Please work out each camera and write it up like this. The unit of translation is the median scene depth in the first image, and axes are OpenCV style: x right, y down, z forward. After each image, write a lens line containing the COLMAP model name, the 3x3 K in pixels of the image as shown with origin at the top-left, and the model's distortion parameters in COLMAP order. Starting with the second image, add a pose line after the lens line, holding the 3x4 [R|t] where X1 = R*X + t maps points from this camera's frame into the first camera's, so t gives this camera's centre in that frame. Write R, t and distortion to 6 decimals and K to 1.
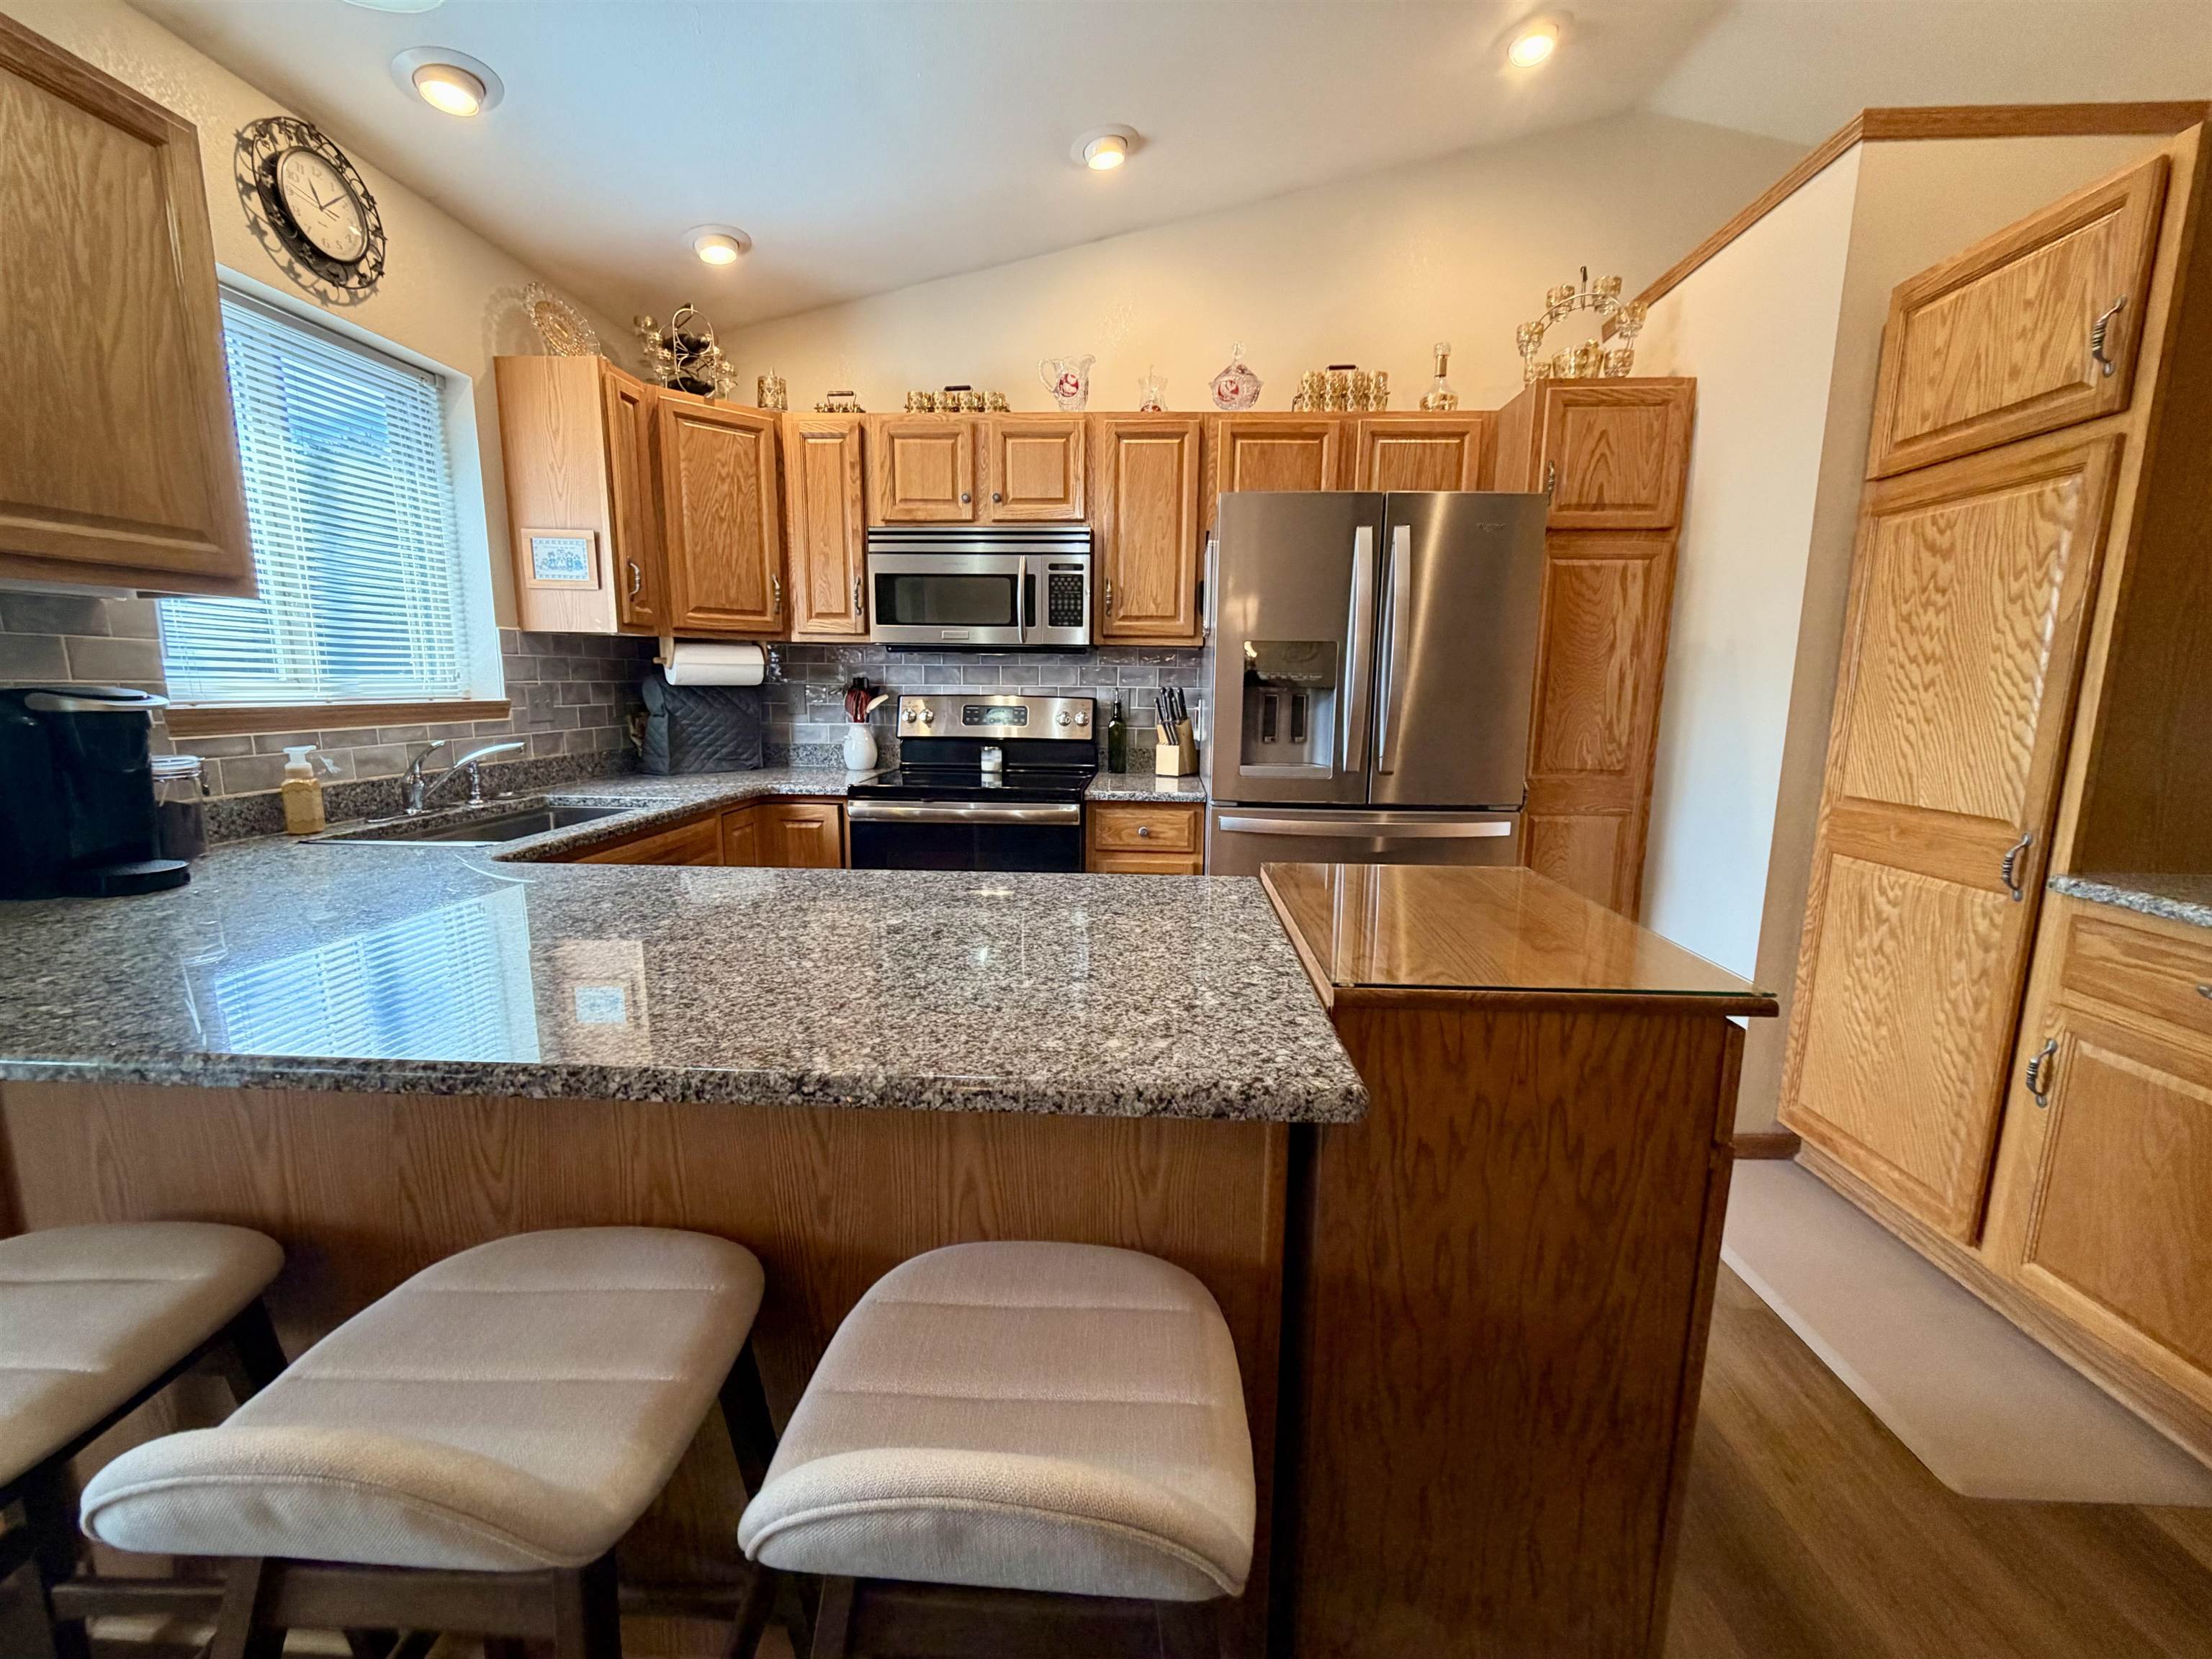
lens RADIAL K [[882.1, 0, 1110.3], [0, 882.1, 826.9], [0, 0, 1]] dist [0.000020, -0.000682]
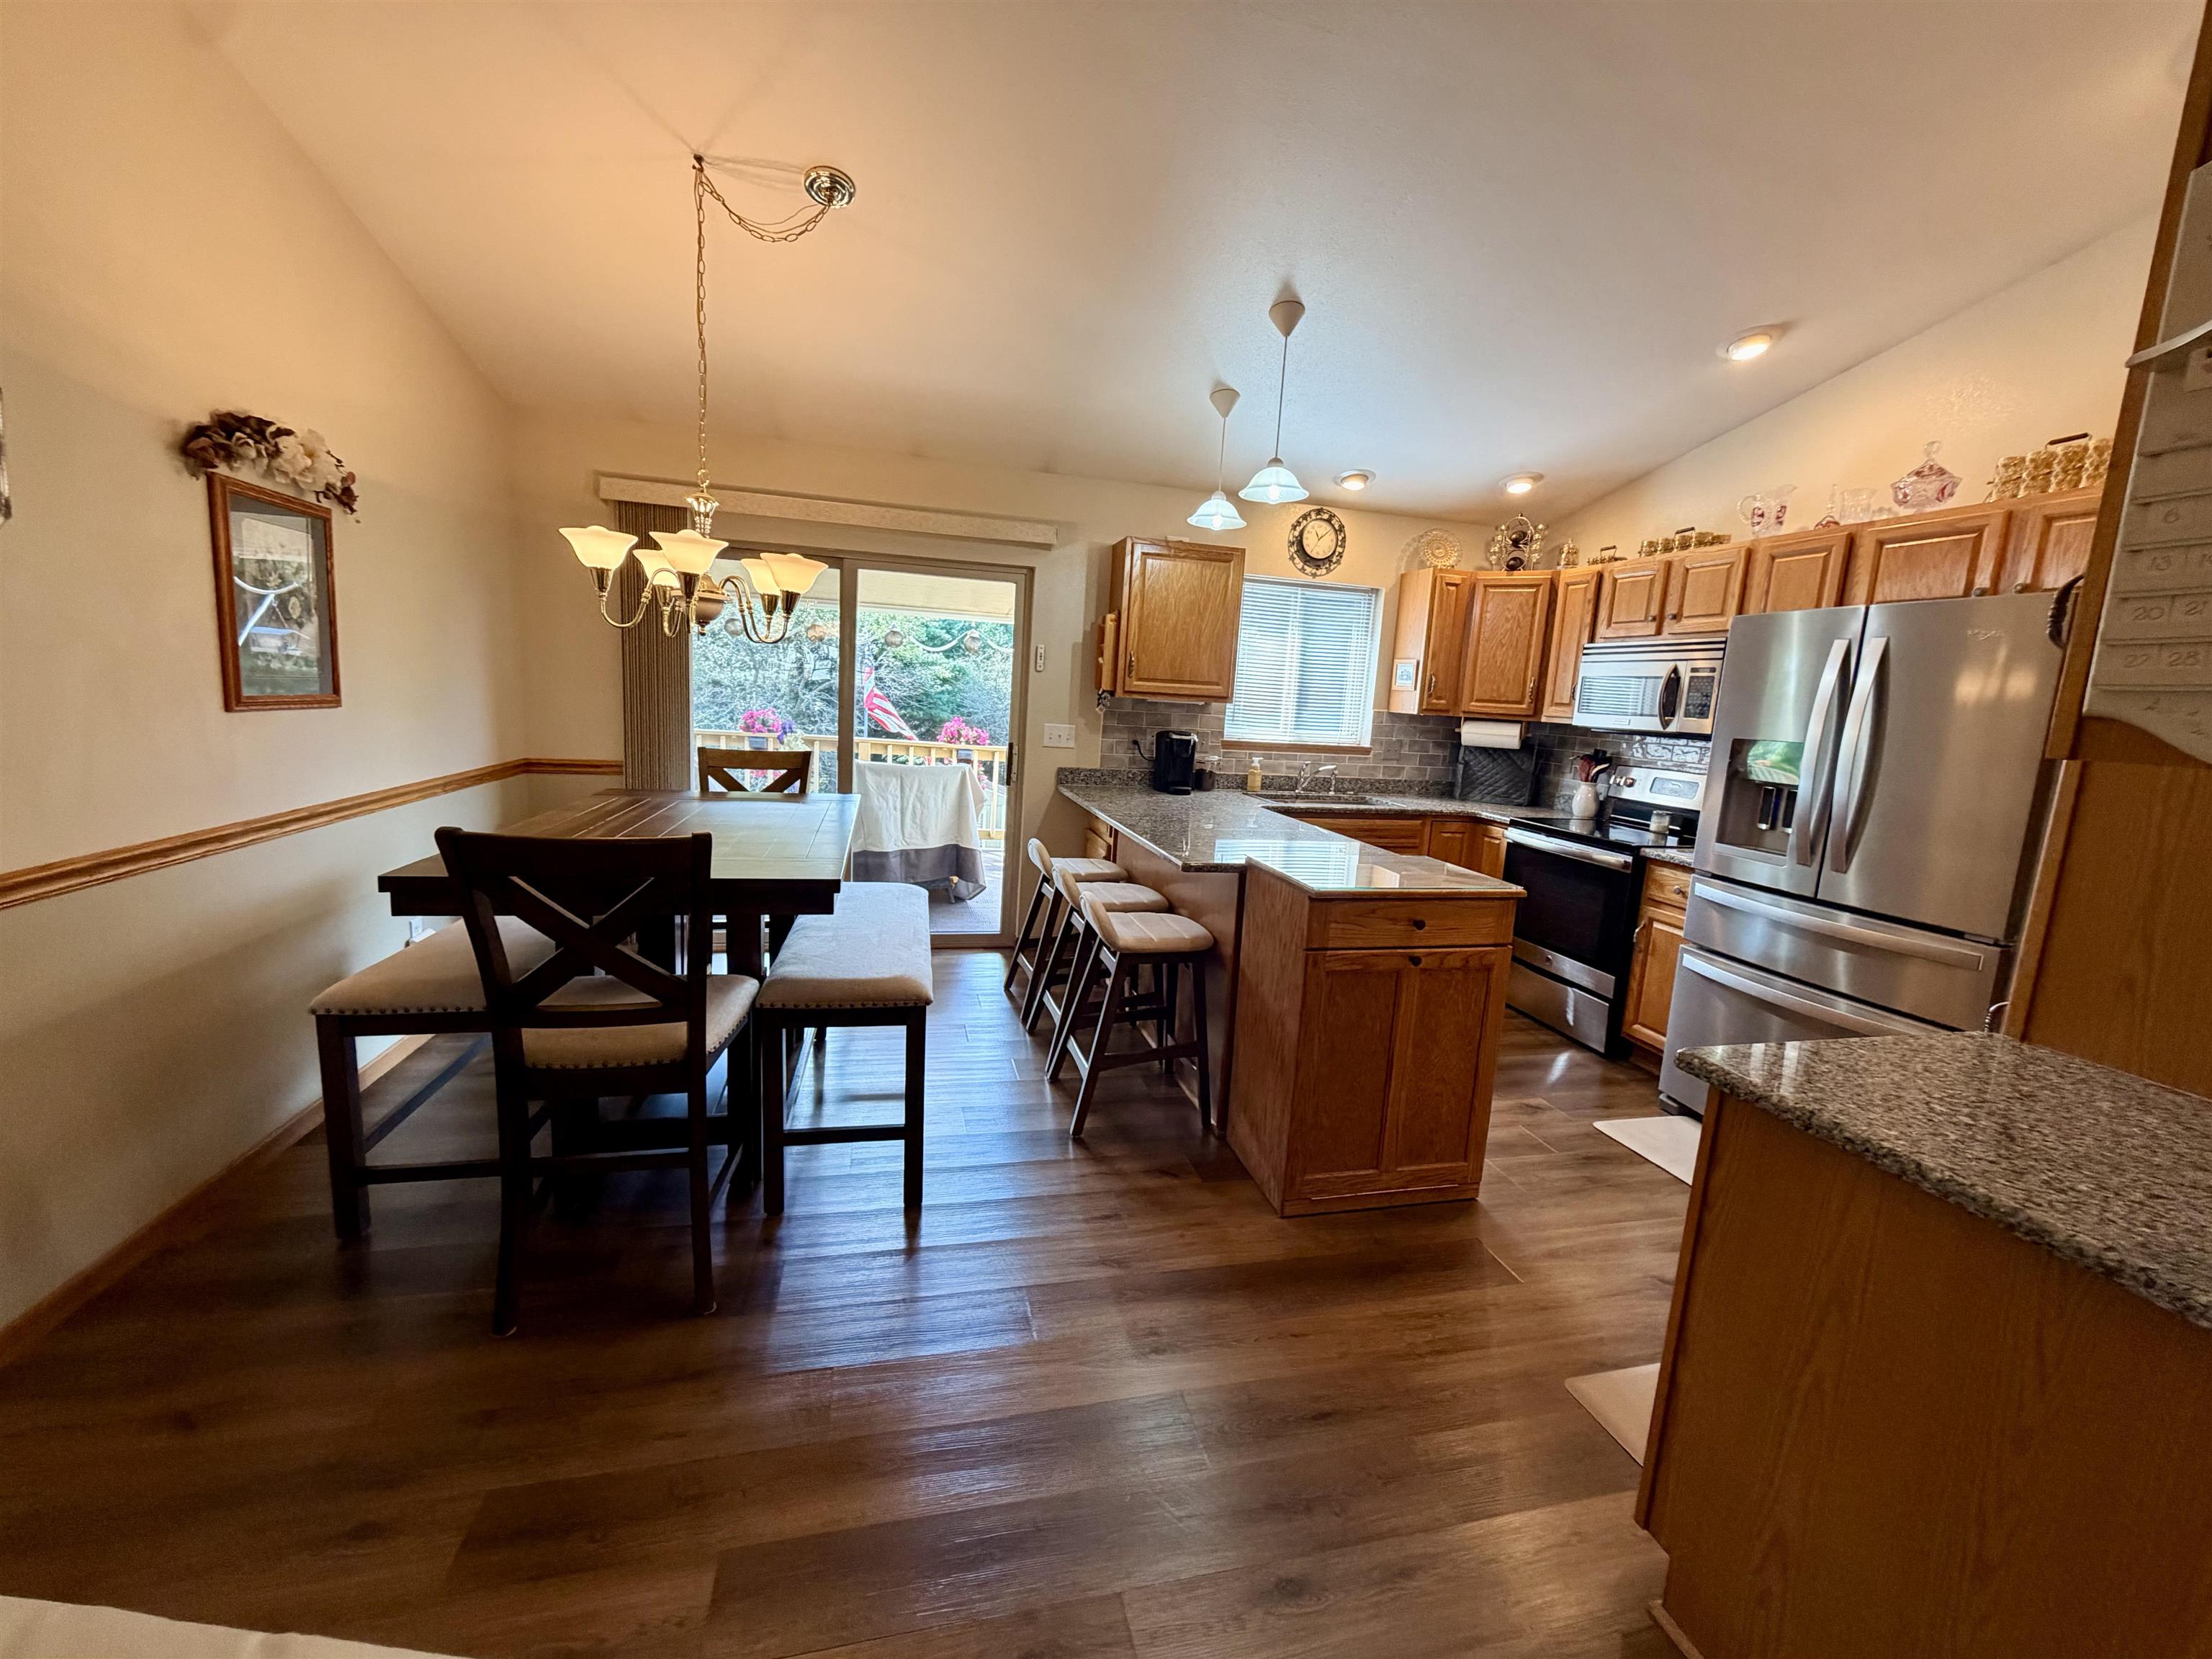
lens RADIAL K [[882.1, 0, 1109.8], [0, 882.1, 824.9], [0, 0, 1]] dist [0.000020, -0.000682]
pose [[0.289809, 0.148503, -0.945493, 0.991789], [-0.208683, 0.973925, 0.089004, -0.028099], [0.934057, 0.171514, 0.313242, -0.116868]]
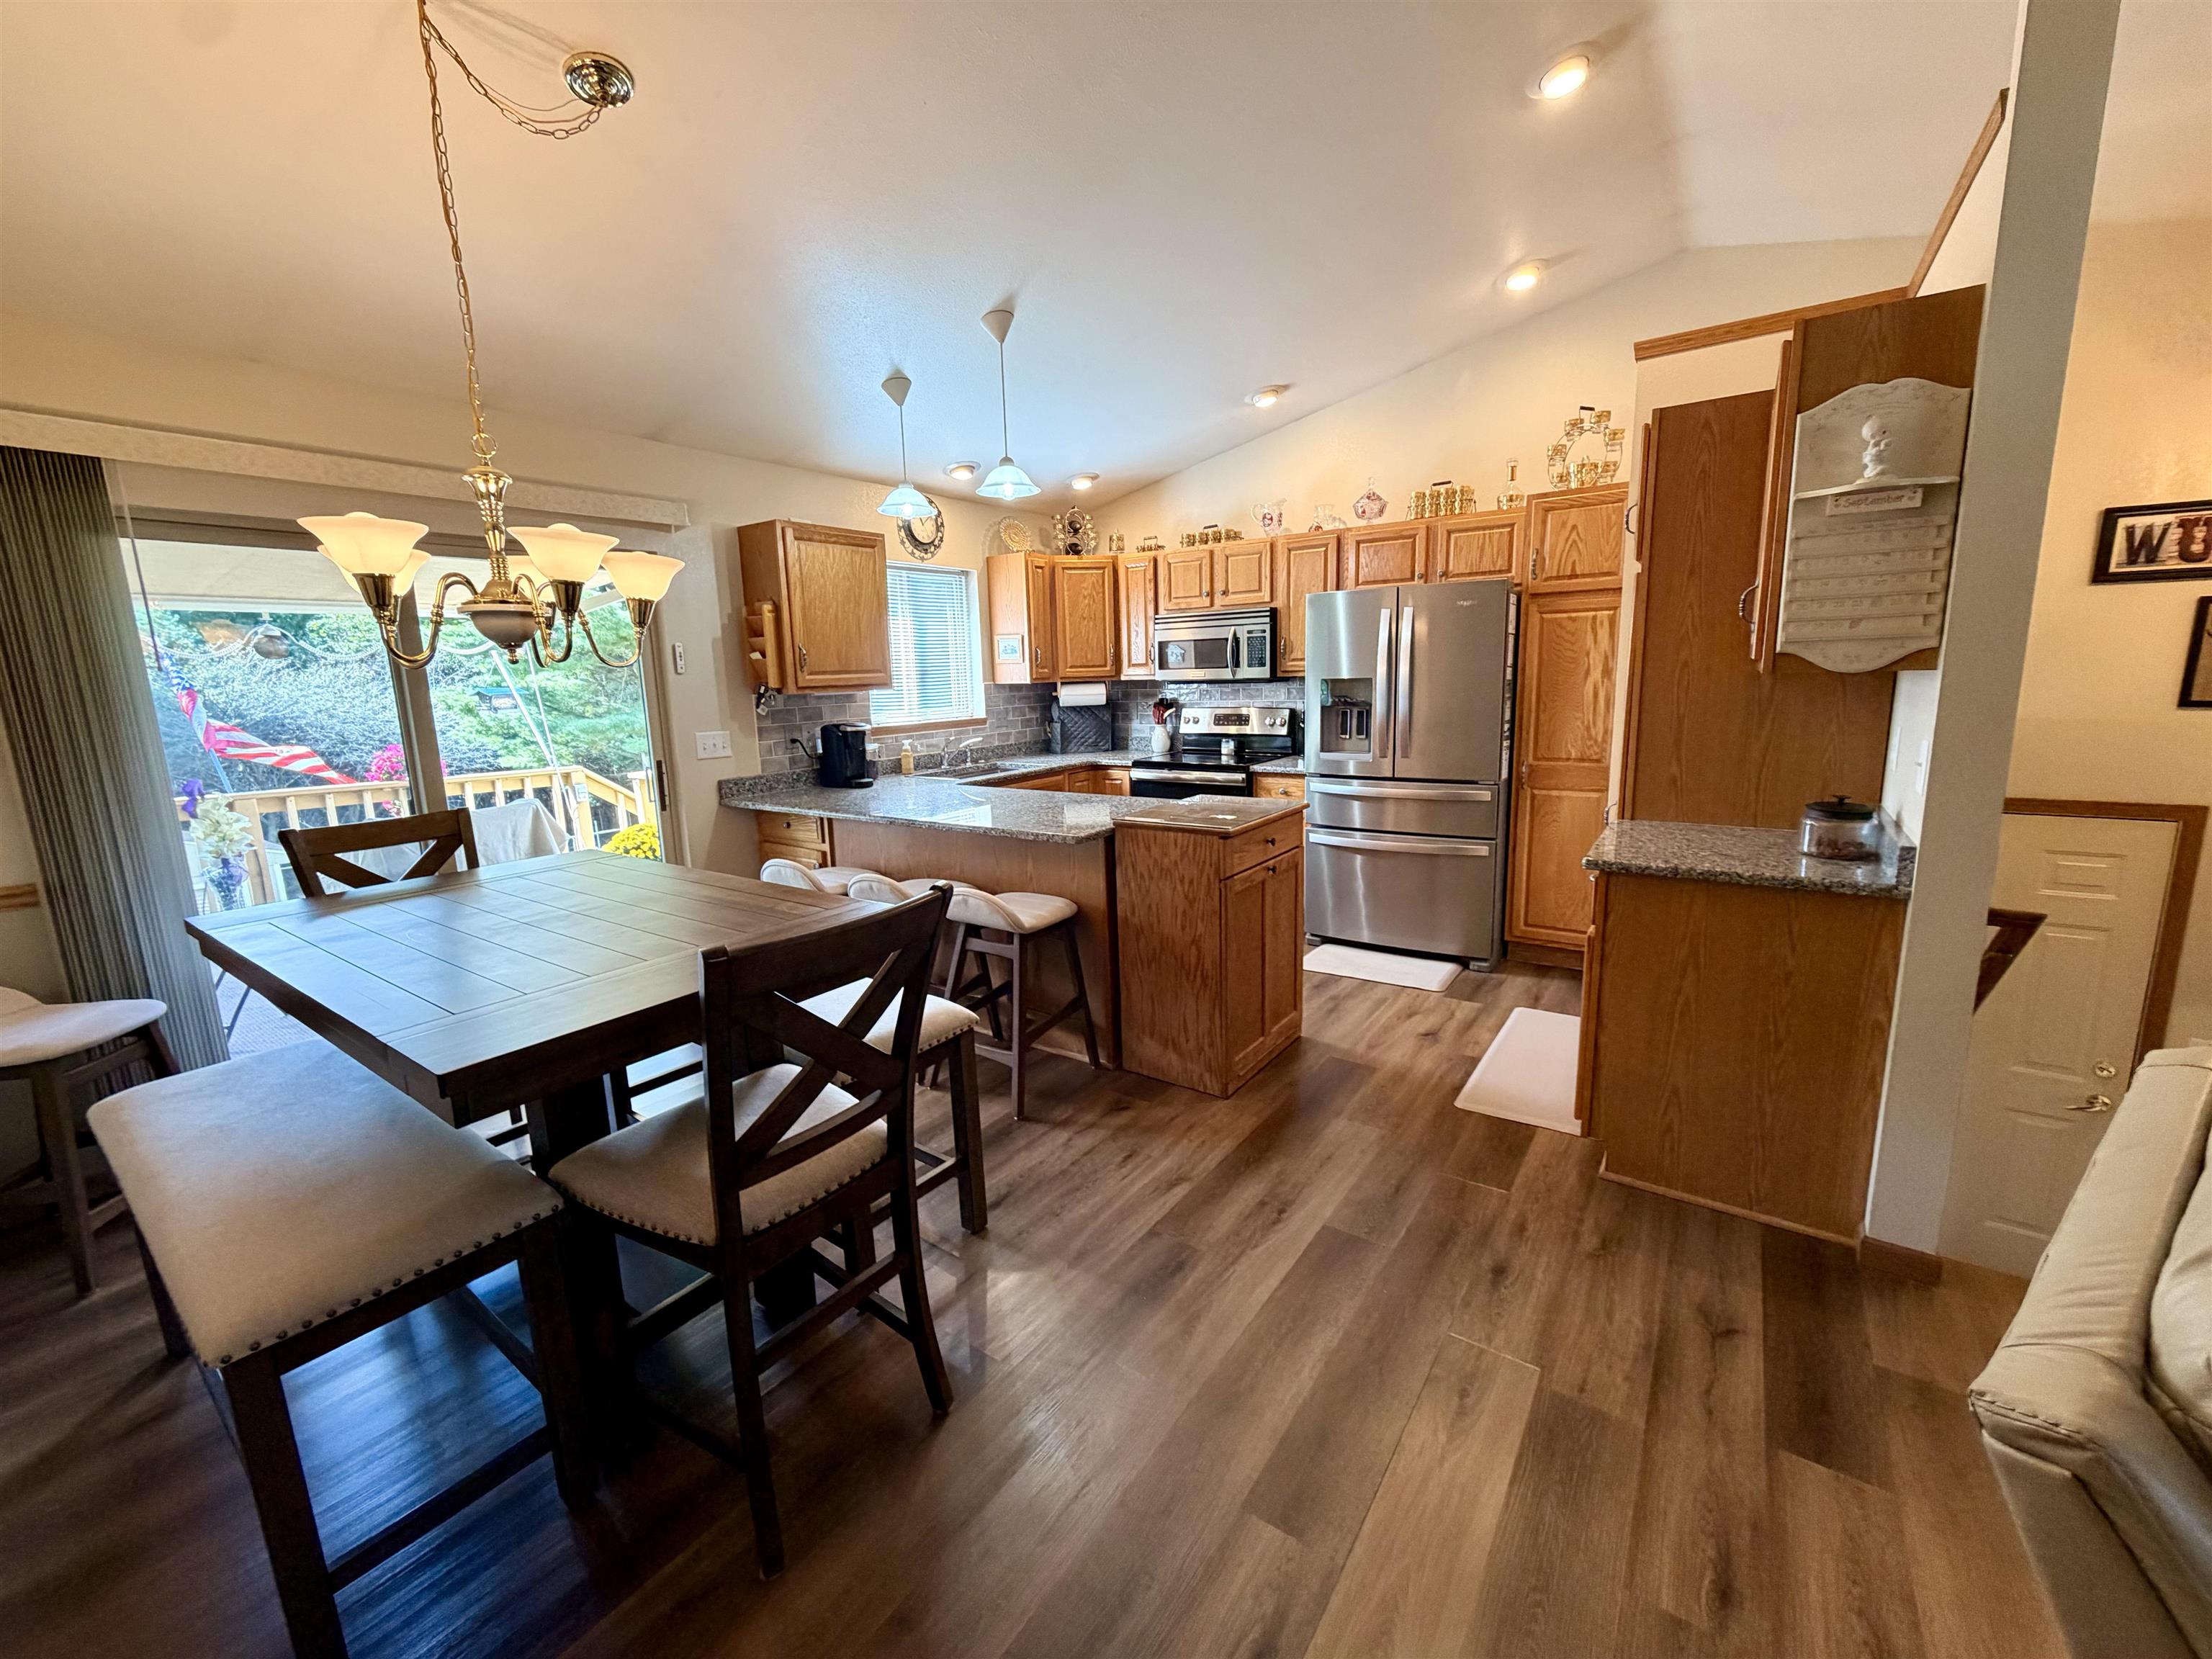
lens RADIAL K [[882.1, 0, 1110.6], [0, 882.1, 825.7], [0, 0, 1]] dist [0.000020, -0.000682]
pose [[0.843655, 0.057258, -0.533824, 0.699614], [-0.047541, 0.998358, 0.031951, 0.034618], [0.534777, -0.001577, 0.844992, -0.619855]]
